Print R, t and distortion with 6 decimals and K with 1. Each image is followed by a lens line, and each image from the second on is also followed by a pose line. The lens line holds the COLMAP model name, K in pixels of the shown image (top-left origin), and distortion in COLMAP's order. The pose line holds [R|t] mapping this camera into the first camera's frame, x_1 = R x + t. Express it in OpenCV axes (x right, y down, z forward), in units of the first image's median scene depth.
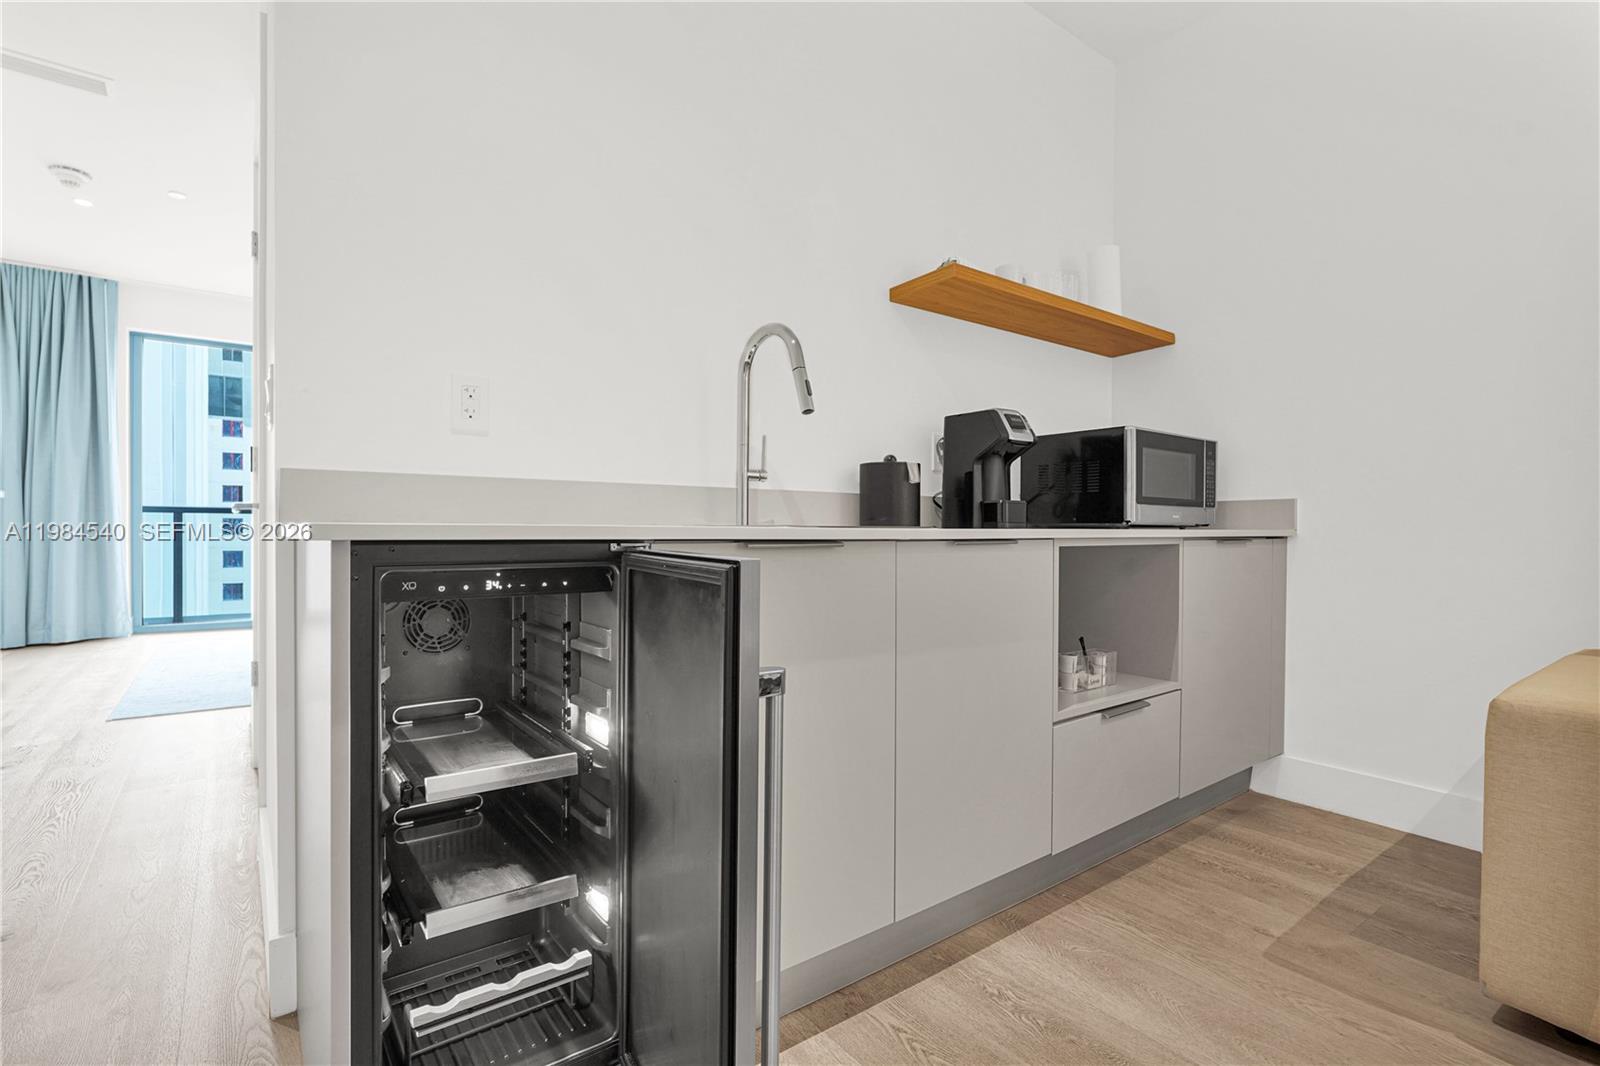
lens RADIAL K [[752.0, 0, 797.5], [0, 752.0, 538.6], [0, 0, 1]] dist [-0.004006, 0.000655]
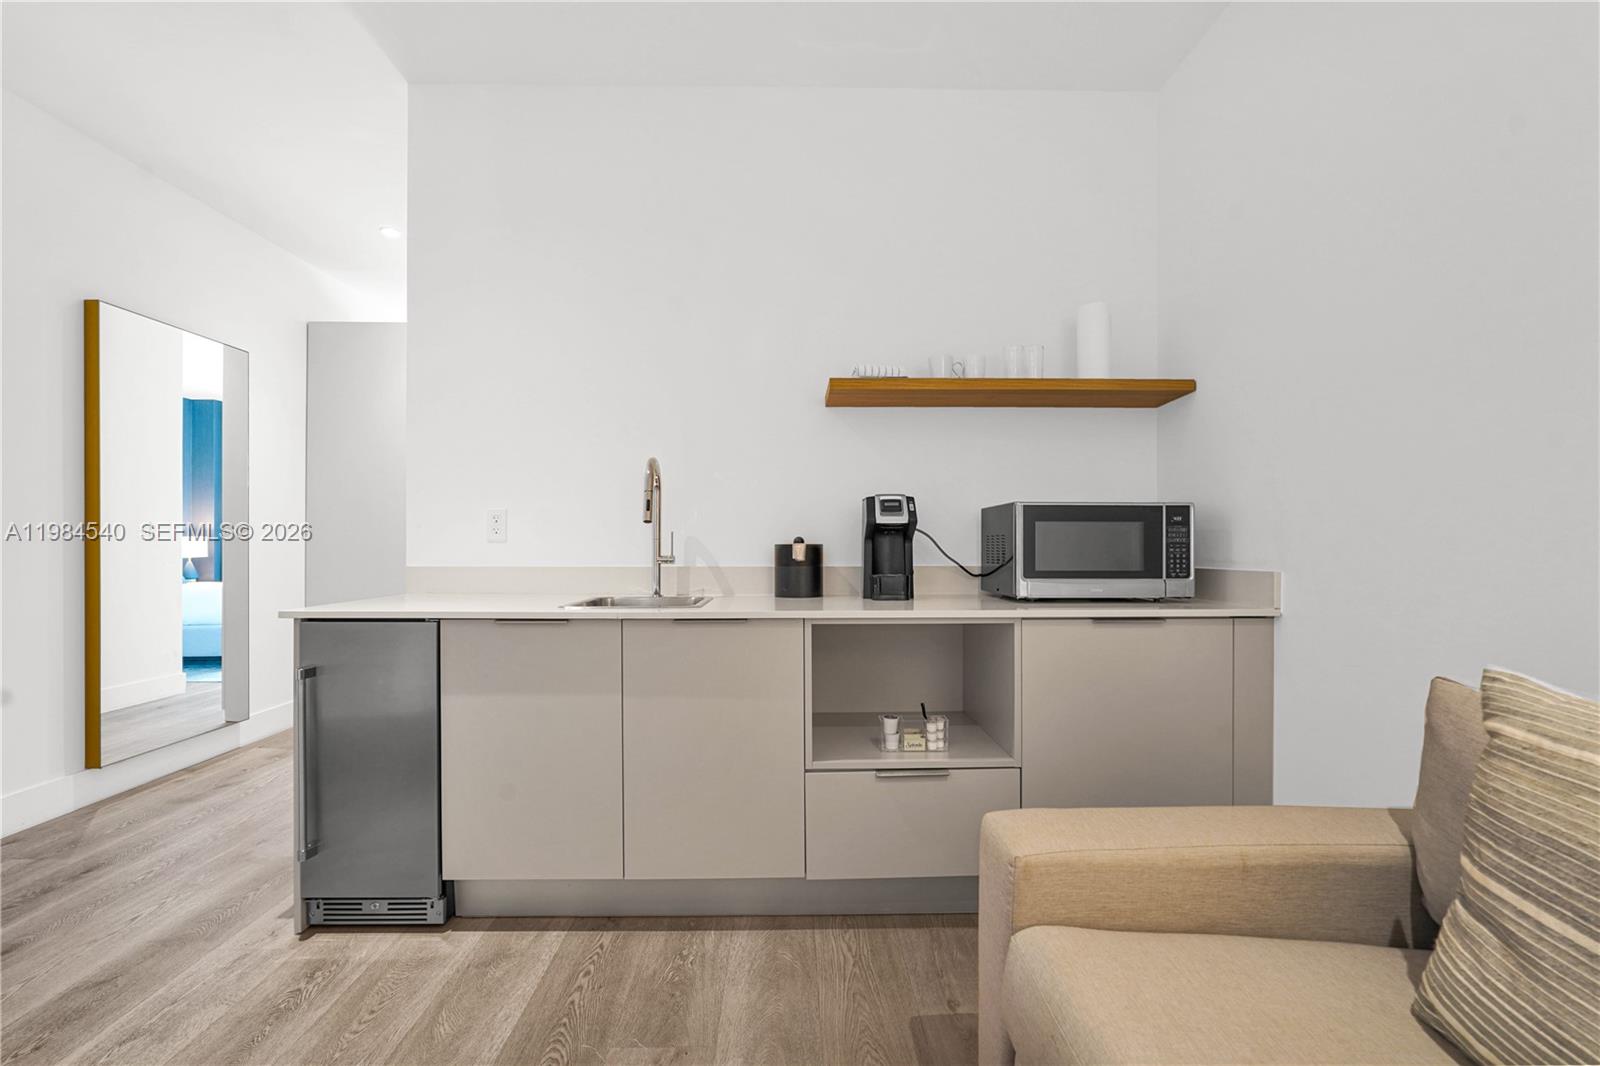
lens RADIAL K [[715.3, 0, 796.0], [0, 715.3, 538.5], [0, 0, 1]] dist [-0.018762, 0.008664]
pose [[0.804519, -0.009427, -0.593852, 0.799830], [-0.002268, 0.999818, -0.018944, -0.083614], [0.593922, 0.016588, 0.804351, 0.046359]]
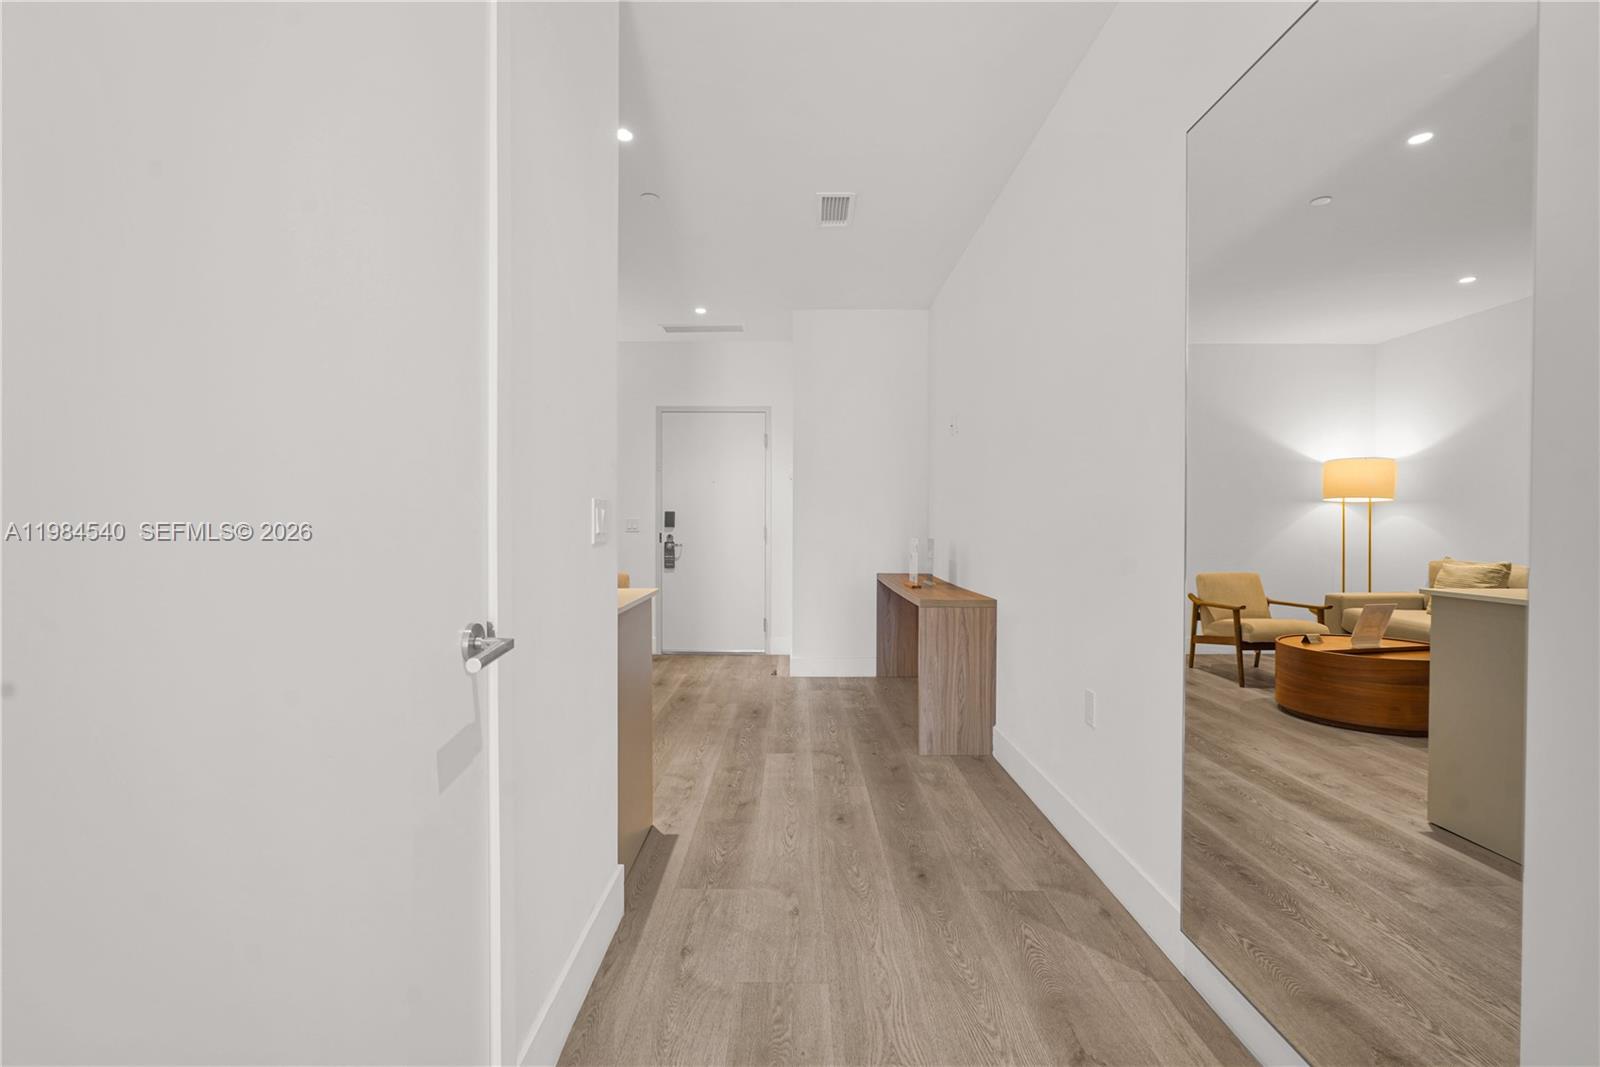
lens RADIAL K [[708.7, 0, 798.9], [0, 708.7, 538.8], [0, 0, 1]] dist [-0.018664, 0.010176]
pose [[-0.802902, -0.018876, 0.595812, -1.177078], [0.000046, 0.999497, 0.031728, -0.132677], [-0.596111, 0.025502, -0.802497, 1.220999]]
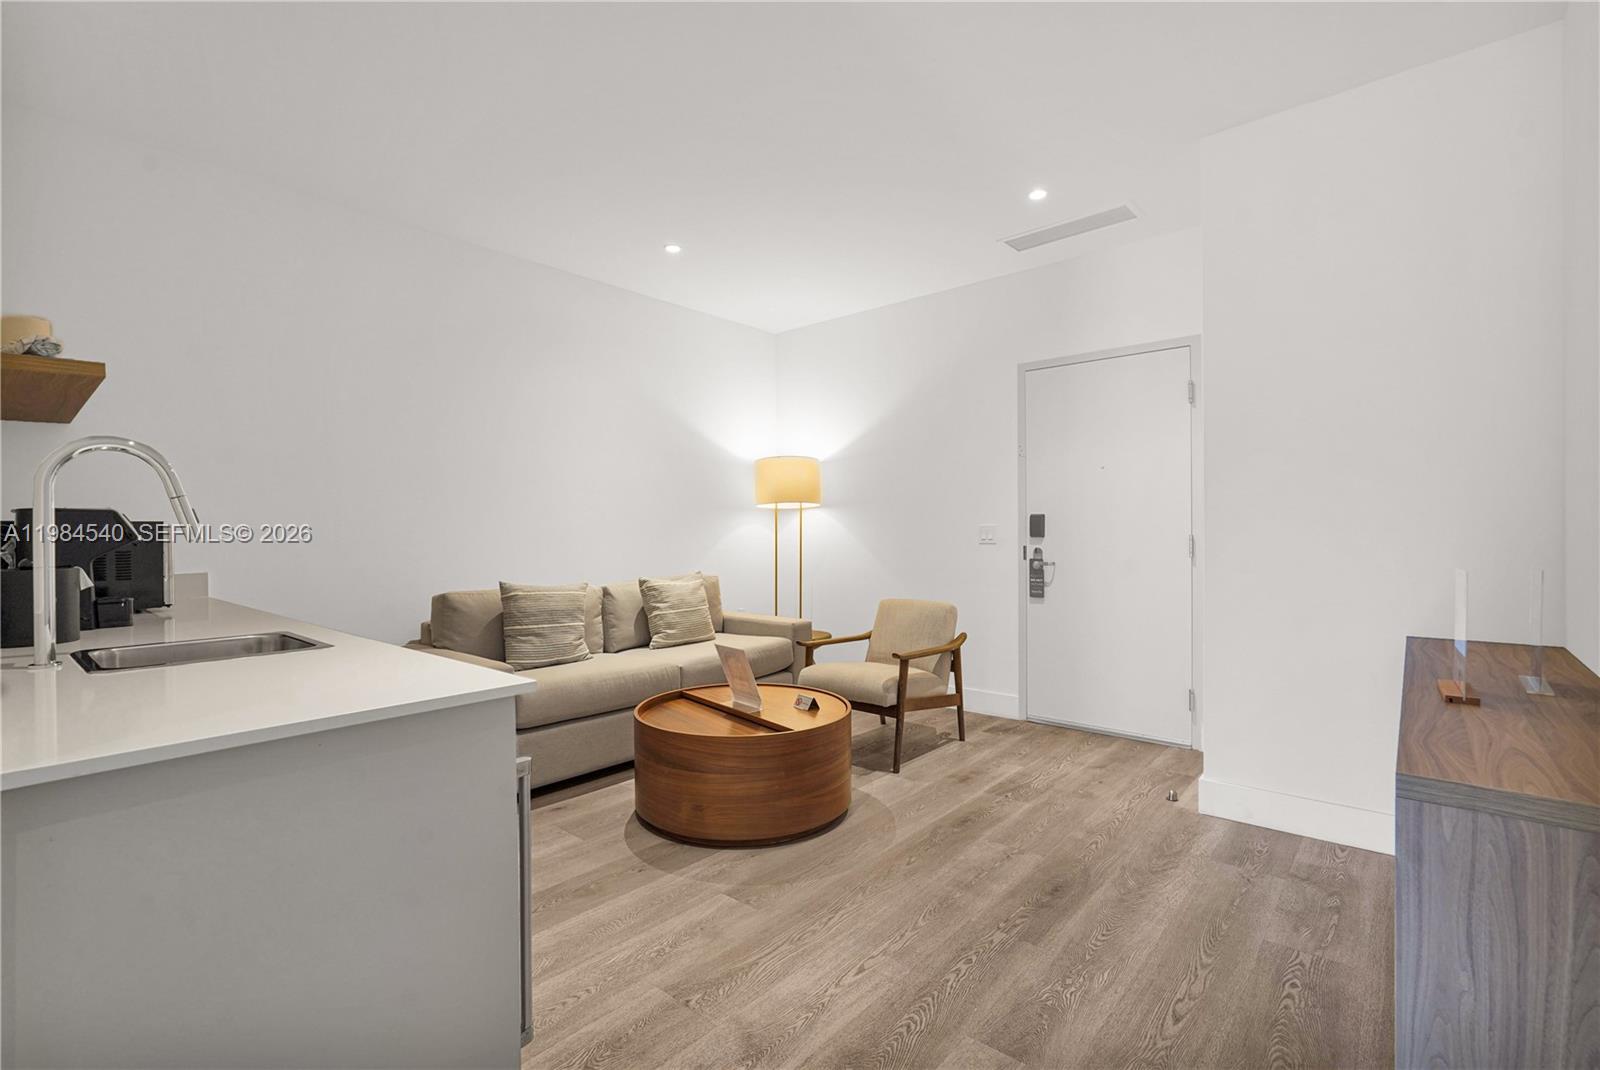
lens RADIAL K [[715.3, 0, 796.0], [0, 715.3, 540.5], [0, 0, 1]] dist [-0.018762, 0.008664]
pose [[-0.205388, -0.013527, 0.978587, -0.848894], [0.018558, 0.999671, 0.017713, -0.127666], [-0.978505, 0.021798, -0.205070, 0.290528]]
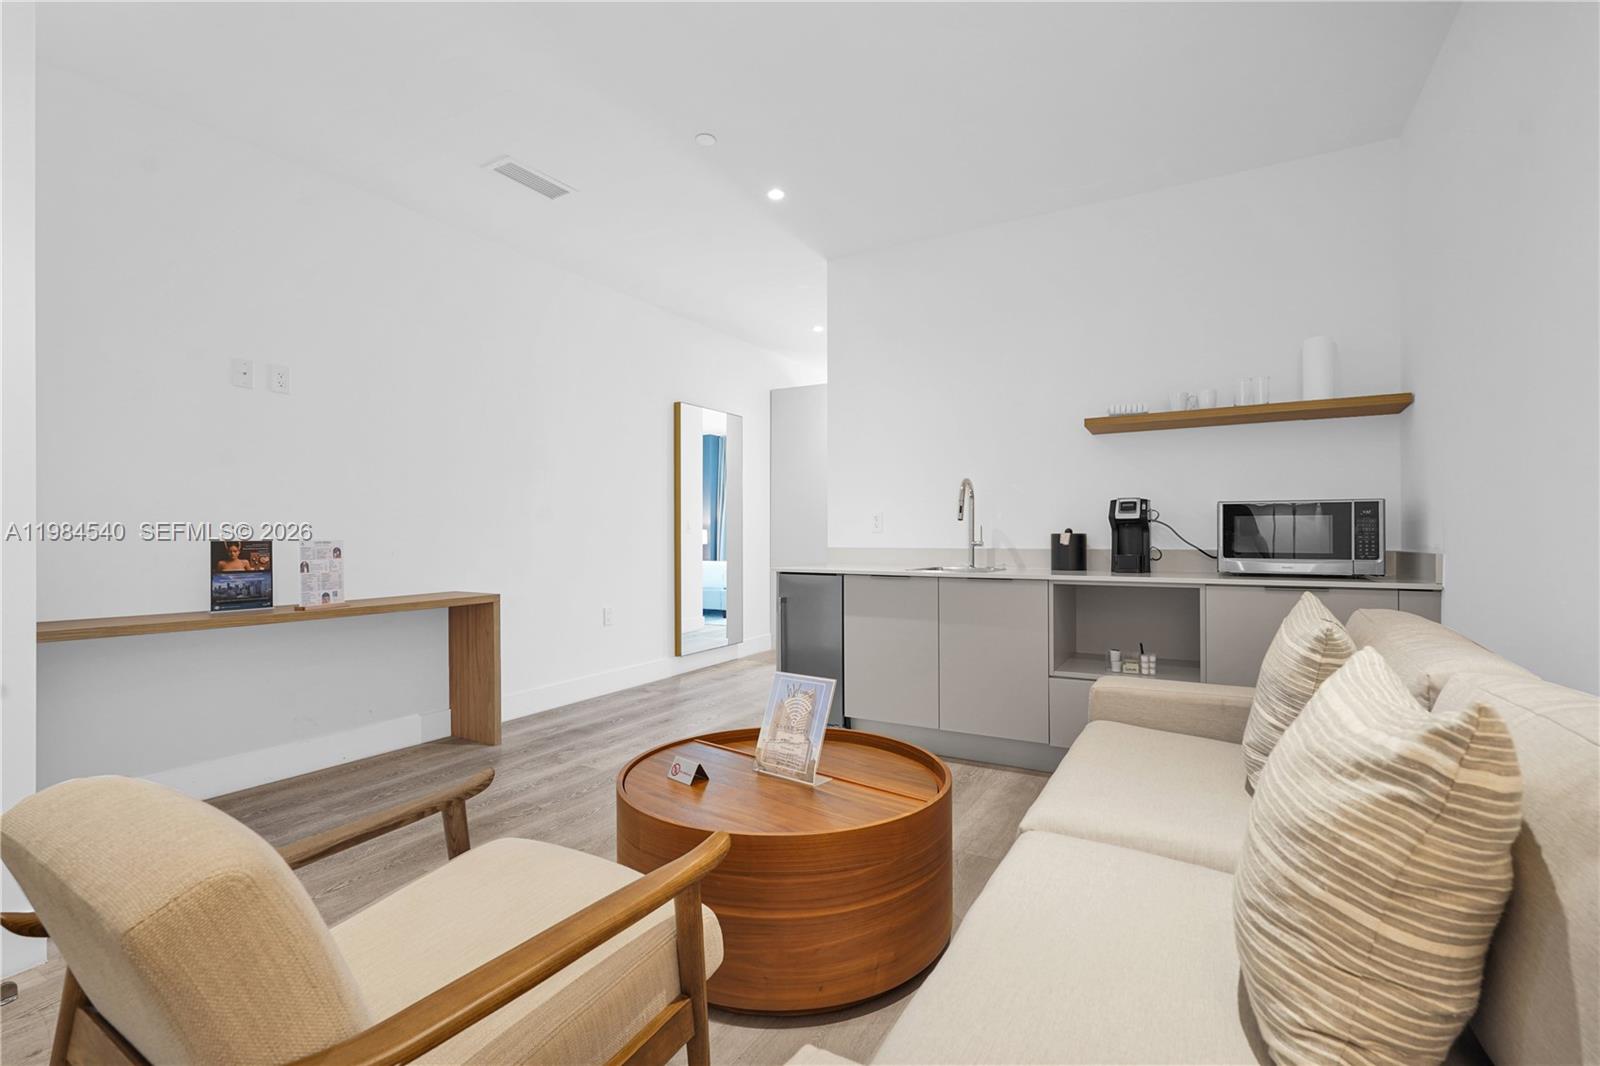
lens RADIAL K [[720.8, 0, 801.0], [0, 720.8, 533.1], [0, 0, 1]] dist [-0.016766, 0.008405]
pose [[0.383960, -0.009504, -0.923301, 1.414157], [-0.007158, 0.999886, -0.013269, -0.071022], [0.923322, 0.011704, 0.383848, -0.231200]]
